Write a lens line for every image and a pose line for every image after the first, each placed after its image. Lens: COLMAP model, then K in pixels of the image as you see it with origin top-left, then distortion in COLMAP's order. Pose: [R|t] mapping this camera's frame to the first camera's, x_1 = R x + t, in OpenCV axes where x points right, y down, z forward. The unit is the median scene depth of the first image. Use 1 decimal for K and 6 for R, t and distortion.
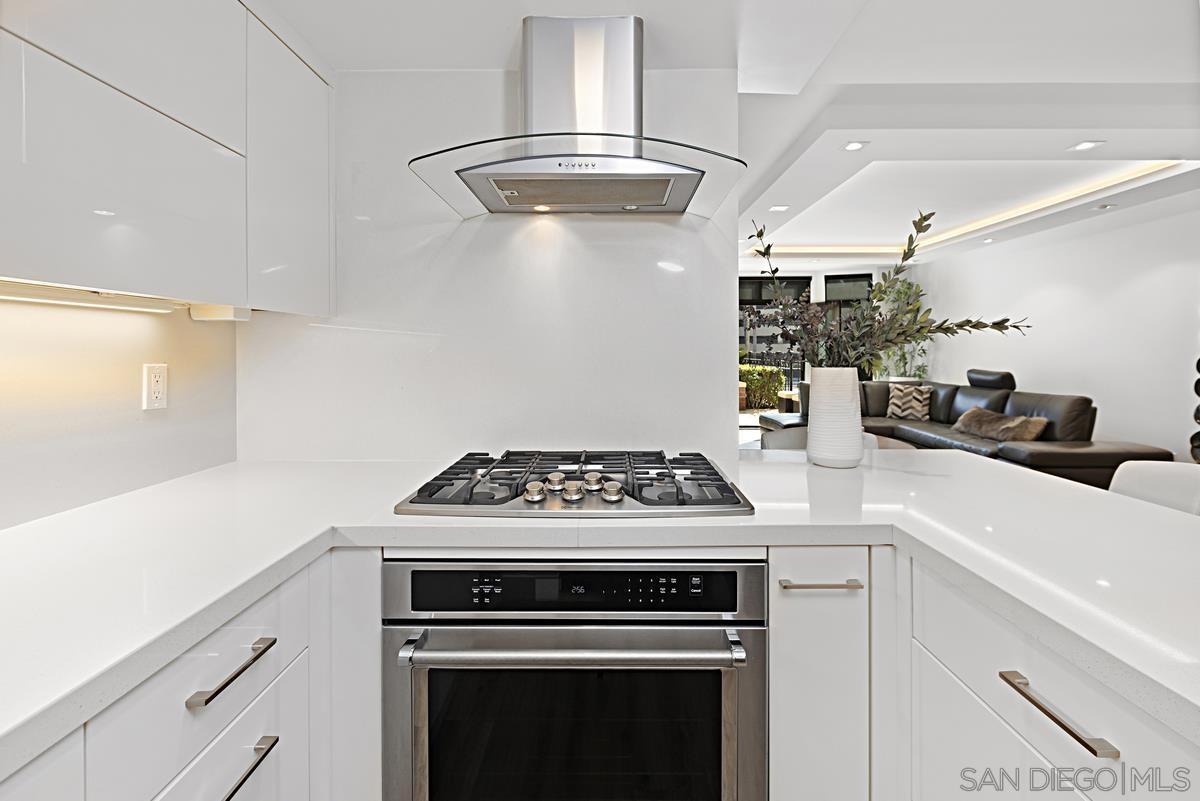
lens RADIAL K [[545.9, 0, 605.1], [0, 545.9, 351.2], [0, 0, 1]] dist [-0.002027, 0.000064]
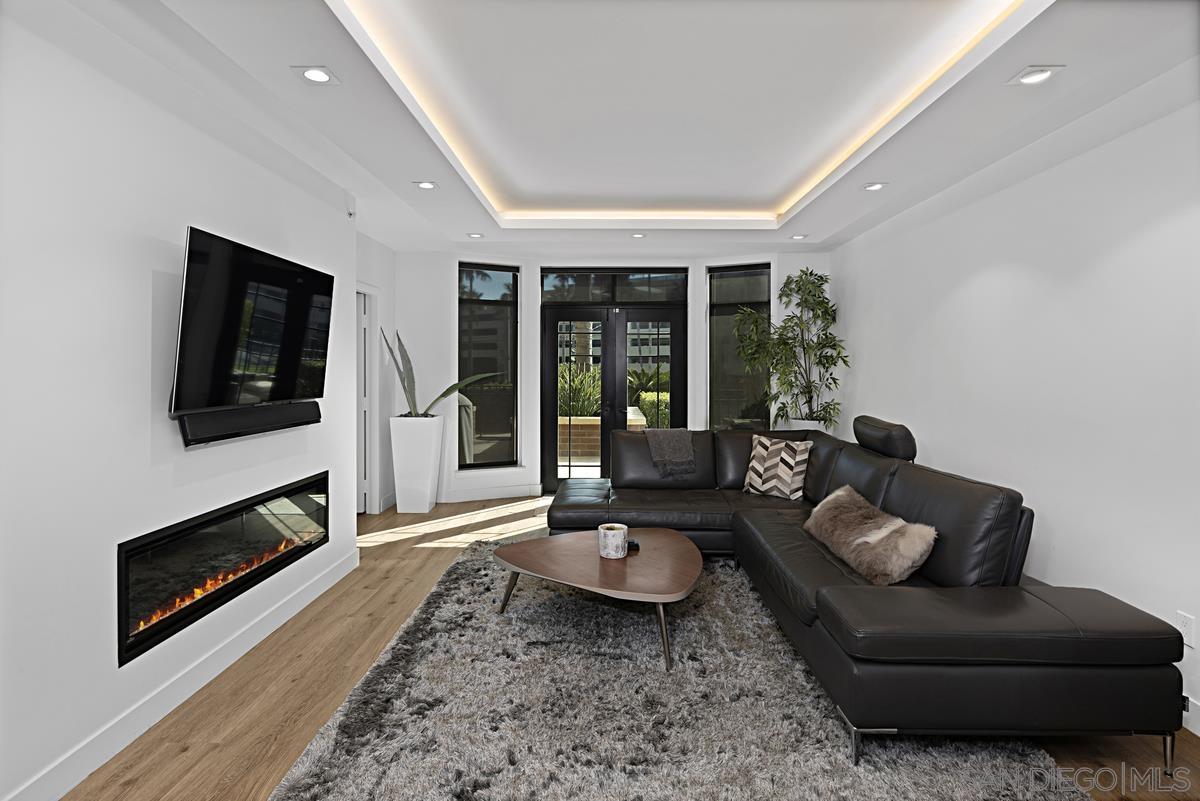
lens RADIAL K [[610.3, 0, 613.5], [0, 610.3, 374.2], [0, 0, 1]] dist [0.000983, 0.000242]
pose [[0.999925, 0.005928, 0.010750, 0.369806], [-0.006001, 0.999959, 0.006723, -0.012978], [-0.010709, -0.006787, 0.999920, 0.327446]]
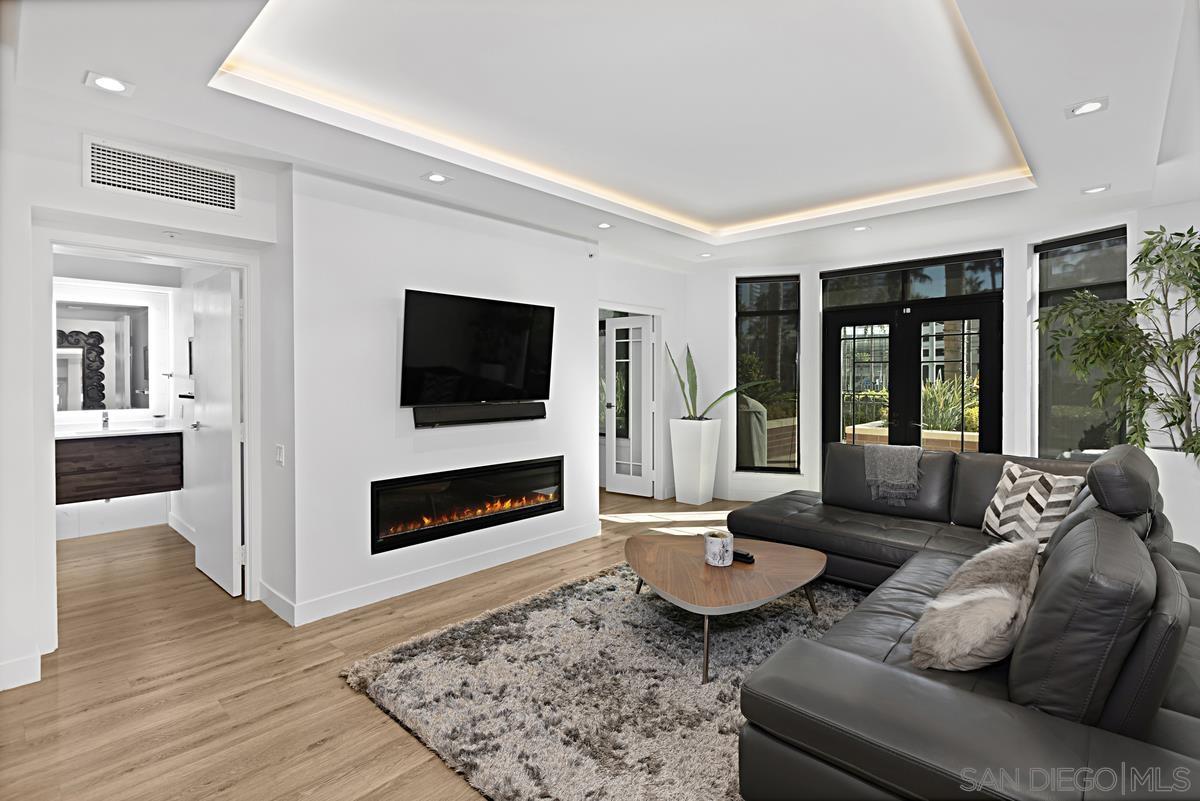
lens RADIAL K [[574.8, 0, 603.2], [0, 574.8, 383.0], [0, 0, 1]] dist [-0.002346, -0.001765]
pose [[0.741266, 0.007858, -0.671166, 0.617993], [-0.001391, 0.999947, 0.010171, -0.013666], [0.671210, -0.006606, 0.741237, 0.413081]]
